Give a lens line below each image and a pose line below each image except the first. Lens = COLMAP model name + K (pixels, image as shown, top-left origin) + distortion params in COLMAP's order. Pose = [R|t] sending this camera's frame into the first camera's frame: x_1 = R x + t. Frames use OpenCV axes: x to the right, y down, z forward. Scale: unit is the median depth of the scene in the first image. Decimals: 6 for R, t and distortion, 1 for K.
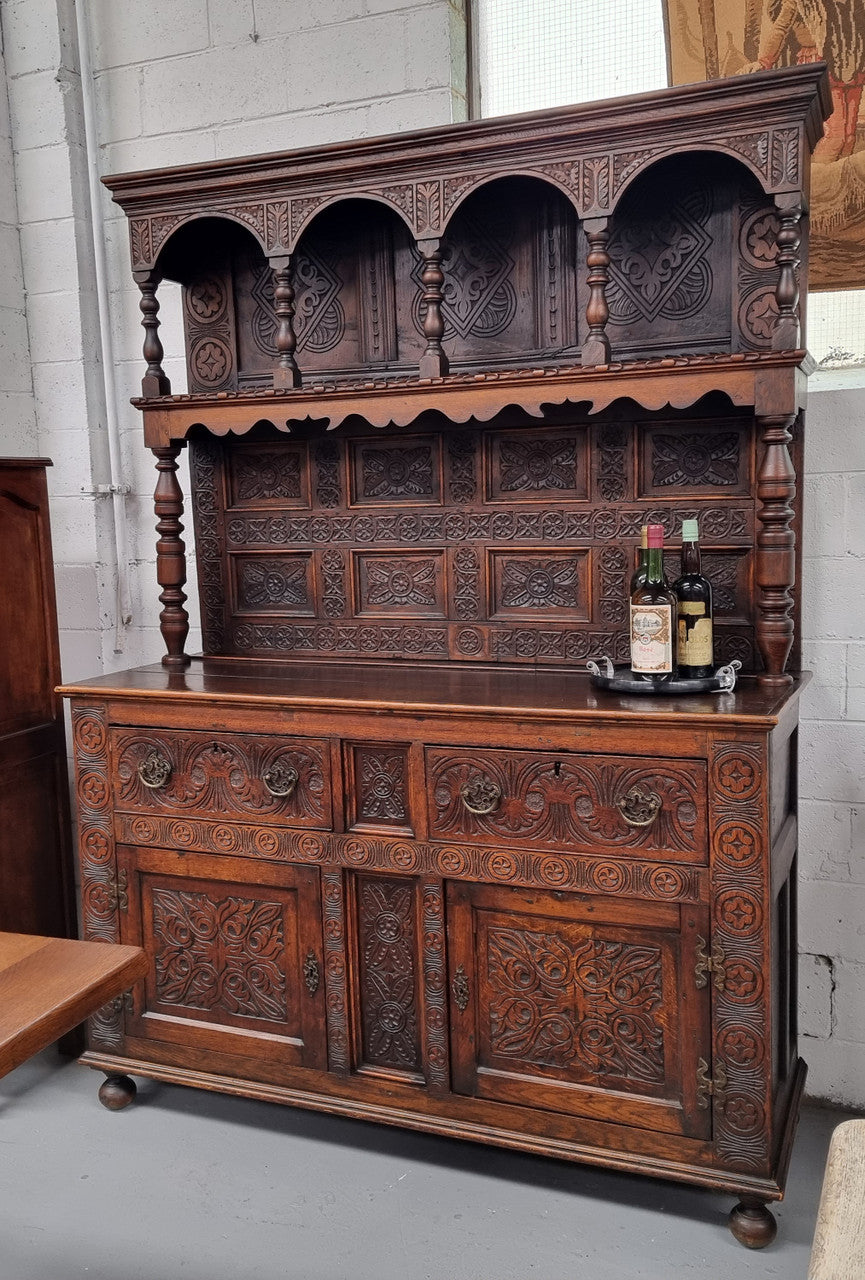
lens RADIAL K [[1176.3, 0, 420.0], [0, 1176.3, 636.3], [0, 0, 1]] dist [0.120415, -0.152474]
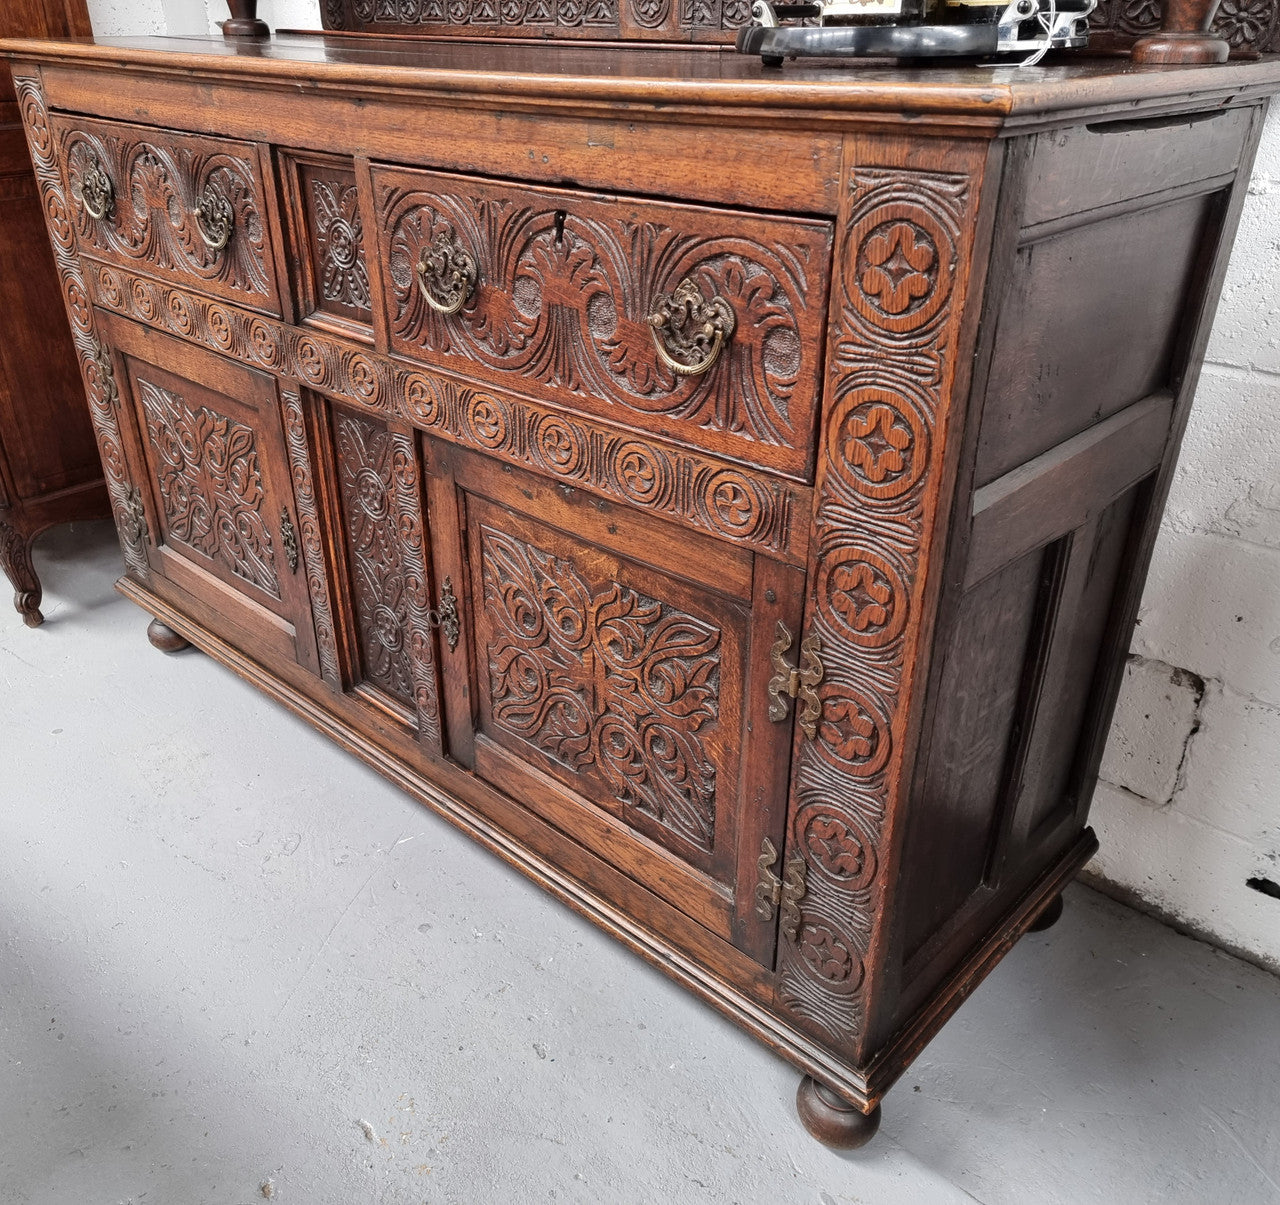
lens RADIAL K [[1111.3, 0, 599.8], [0, 1111.3, 589.6], [0, 0, 1]] dist [0.098646, -0.087203]
pose [[0.931651, 0.188996, -0.310334, 0.257963], [-0.064843, 0.926848, 0.369794, 0.071612], [0.357522, -0.324396, 0.875754, 0.514202]]
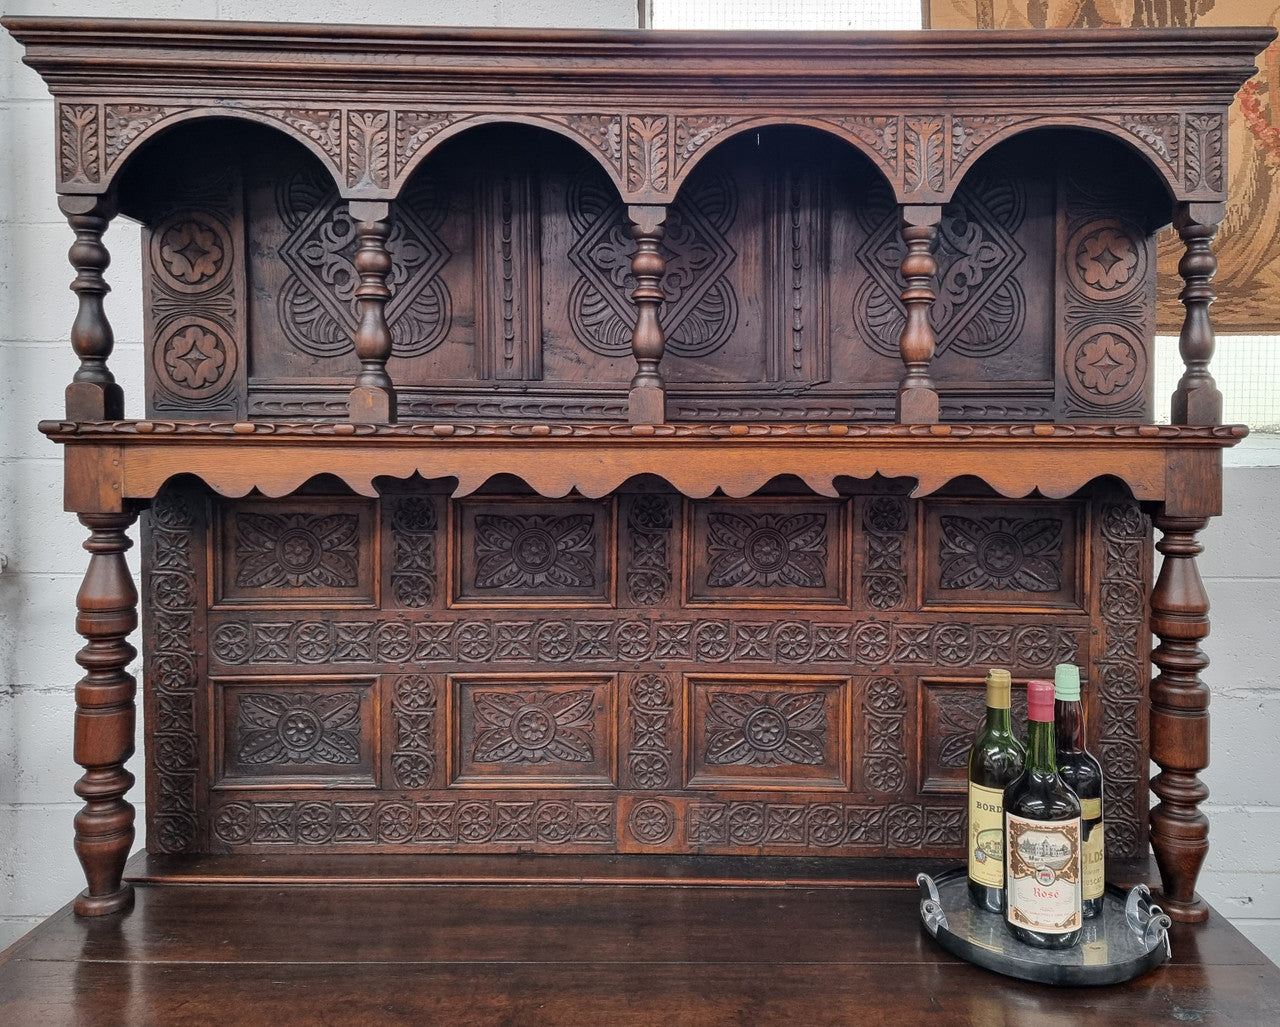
lens RADIAL K [[1033.2, 0, 694.9], [0, 1033.2, 462.7], [0, 0, 1]] dist [0.093933, -0.085578]
pose [[0.919711, 0.023150, 0.391912, -0.180730], [0.015522, 0.995335, -0.095221, -0.150457], [-0.392288, 0.093659, 0.915062, 0.516369]]
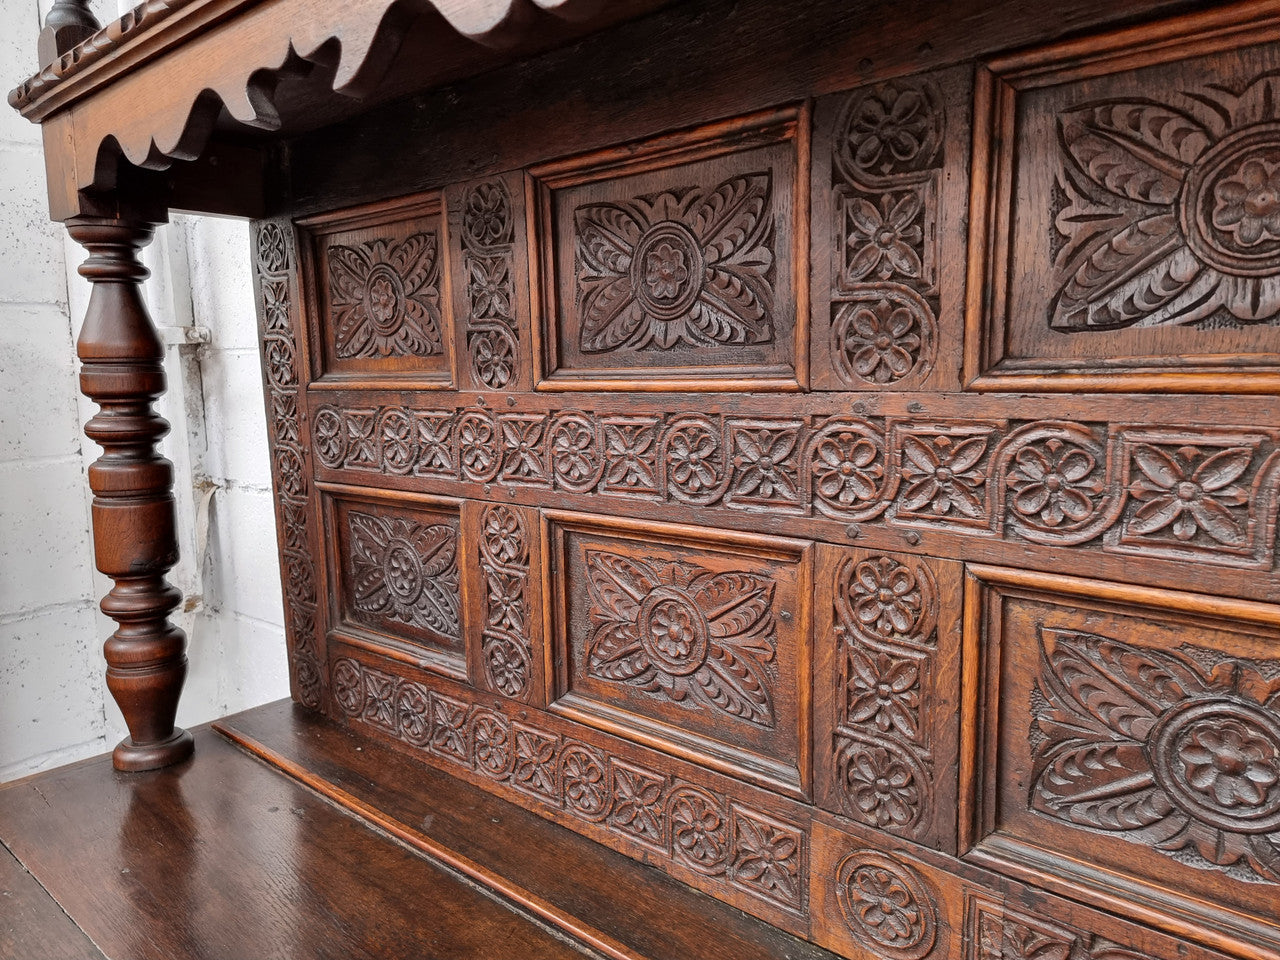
lens RADIAL K [[899.6, 0, 639.0], [0, 899.6, 474.2], [0, 0, 1]] dist [0.072450, -0.066705]
pose [[0.951369, 0.049438, -0.304060, 0.052492], [-0.047590, 0.998776, 0.013490, -0.103060], [0.304355, 0.001636, 0.952557, 0.885882]]
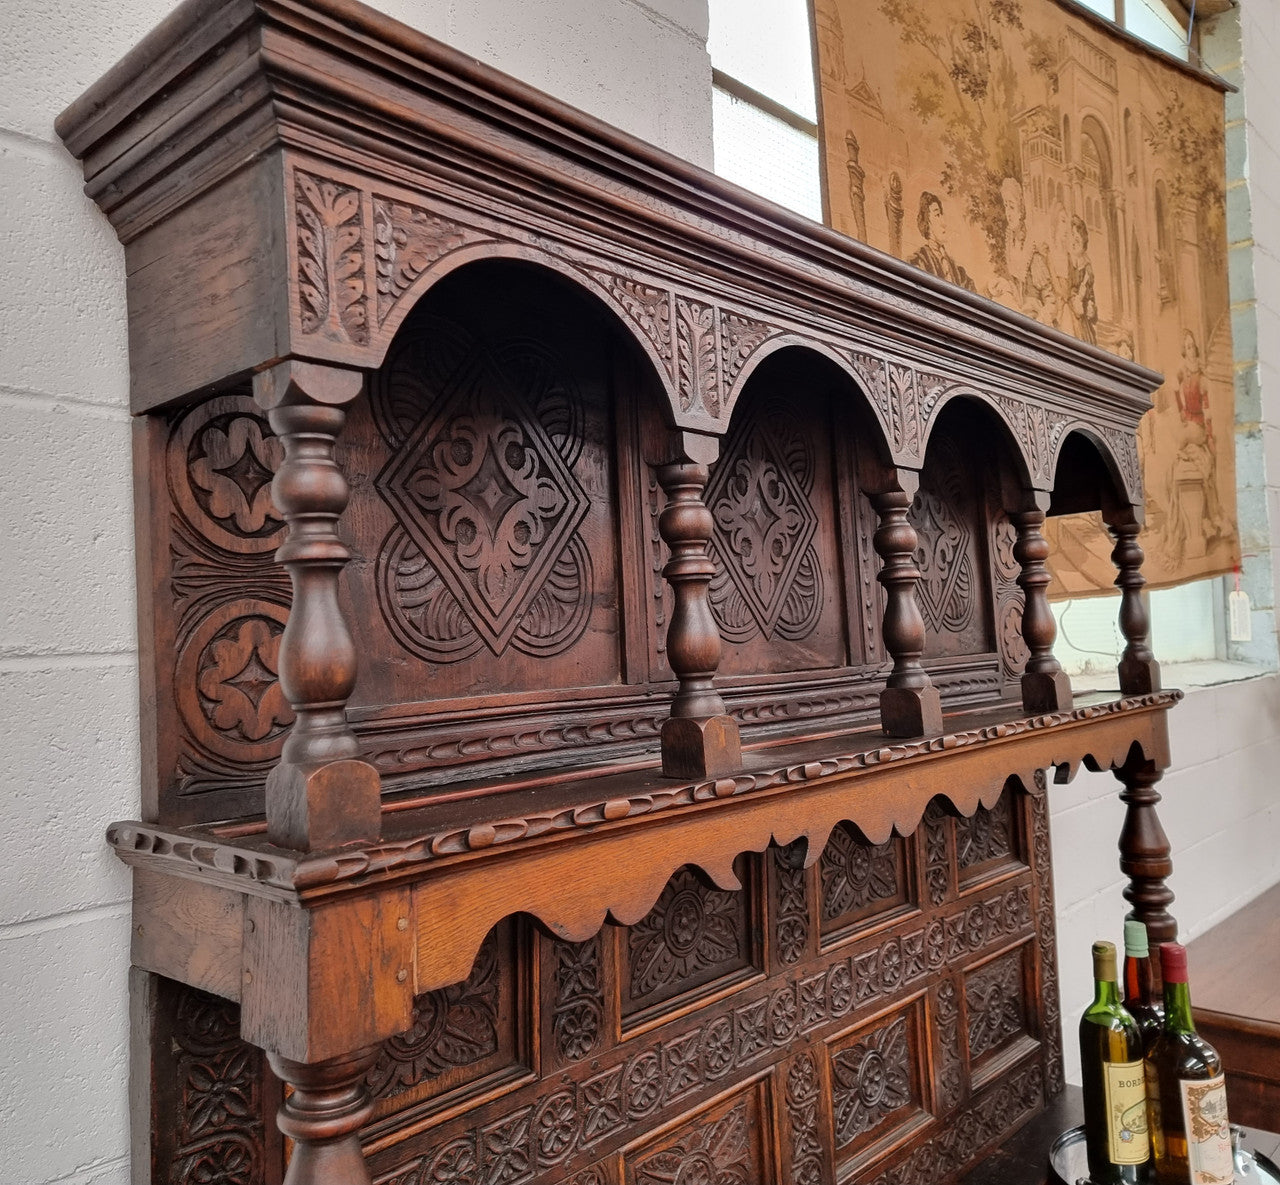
lens RADIAL K [[1098.6, 0, 631.9], [0, 1098.6, 575.6], [0, 0, 1]] dist [0.085719, -0.078395]
pose [[0.340202, 0.068993, 0.937818, -0.486416], [0.144658, 0.981594, -0.124689, -0.248902], [-0.929159, 0.178082, 0.323960, 0.977247]]
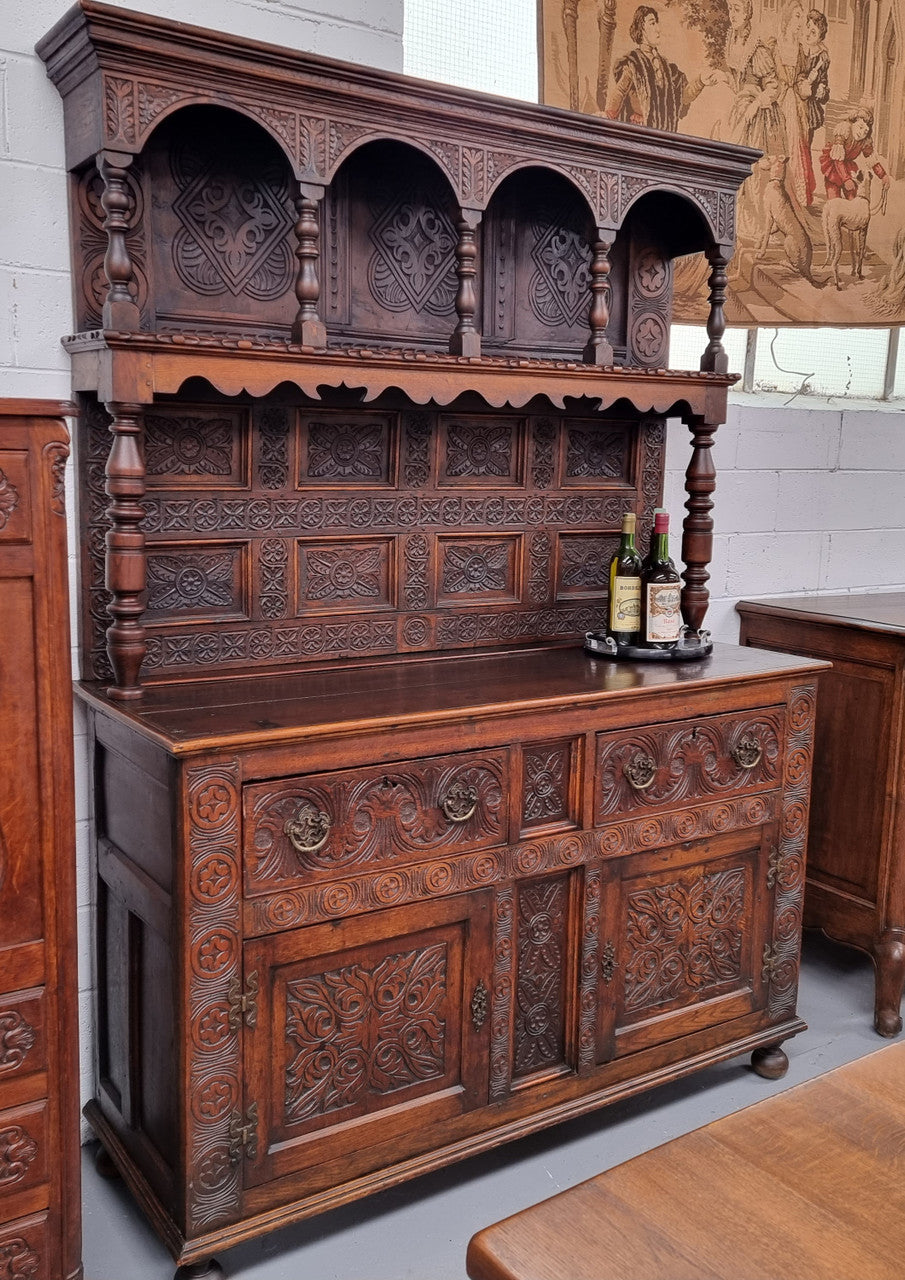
lens RADIAL K [[1173.1, 0, 418.9], [0, 1173.1, 631.0], [0, 0, 1]] dist [0.121920, -0.151904]
pose [[0.564626, -0.085738, 0.820881, -0.832381], [0.064542, 0.996131, 0.059648, -0.059626], [-0.822819, 0.019302, 0.567975, 0.511420]]
